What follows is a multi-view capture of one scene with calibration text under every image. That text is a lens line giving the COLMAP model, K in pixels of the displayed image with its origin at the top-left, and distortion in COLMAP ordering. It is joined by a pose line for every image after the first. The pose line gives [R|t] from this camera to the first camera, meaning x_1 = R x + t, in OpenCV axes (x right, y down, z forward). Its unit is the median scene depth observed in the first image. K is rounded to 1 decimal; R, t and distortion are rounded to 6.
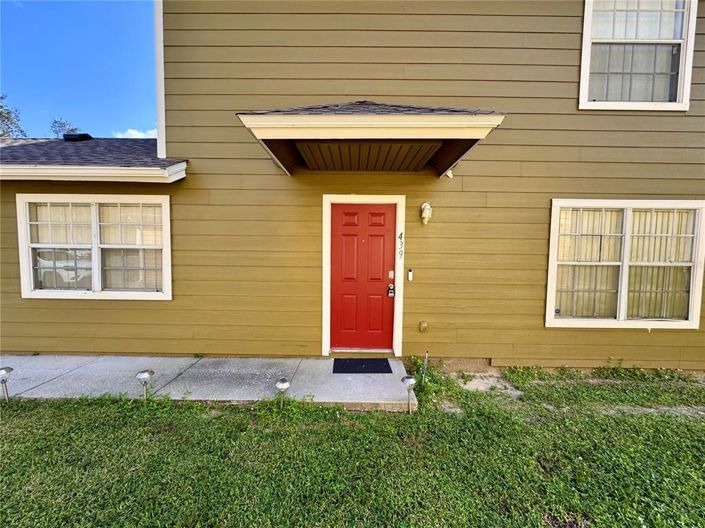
lens RADIAL K [[281.3, 0, 352.8], [0, 281.3, 263.5], [0, 0, 1]] dist [-0.006225, 0.000175]
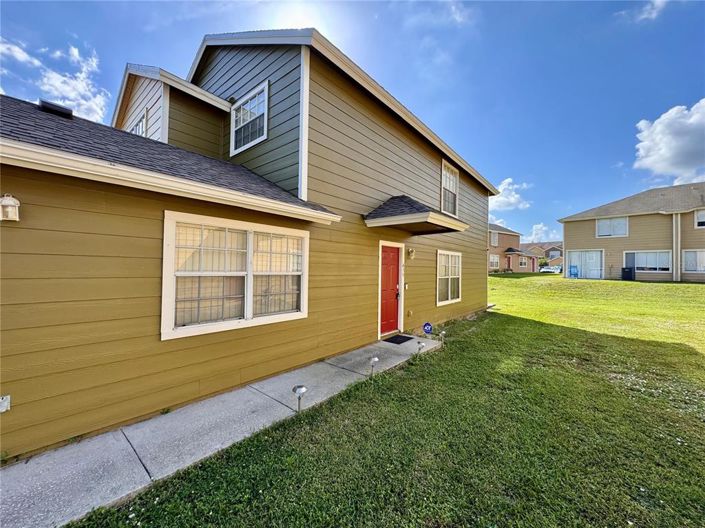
lens RADIAL K [[281.3, 0, 353.9], [0, 281.3, 263.9], [0, 0, 1]] dist [-0.006225, 0.000175]
pose [[0.640135, 0.010361, 0.768192, -1.454927], [0.042209, 0.997924, -0.048632, -0.030789], [-0.767102, 0.063556, 0.638369, 0.067546]]
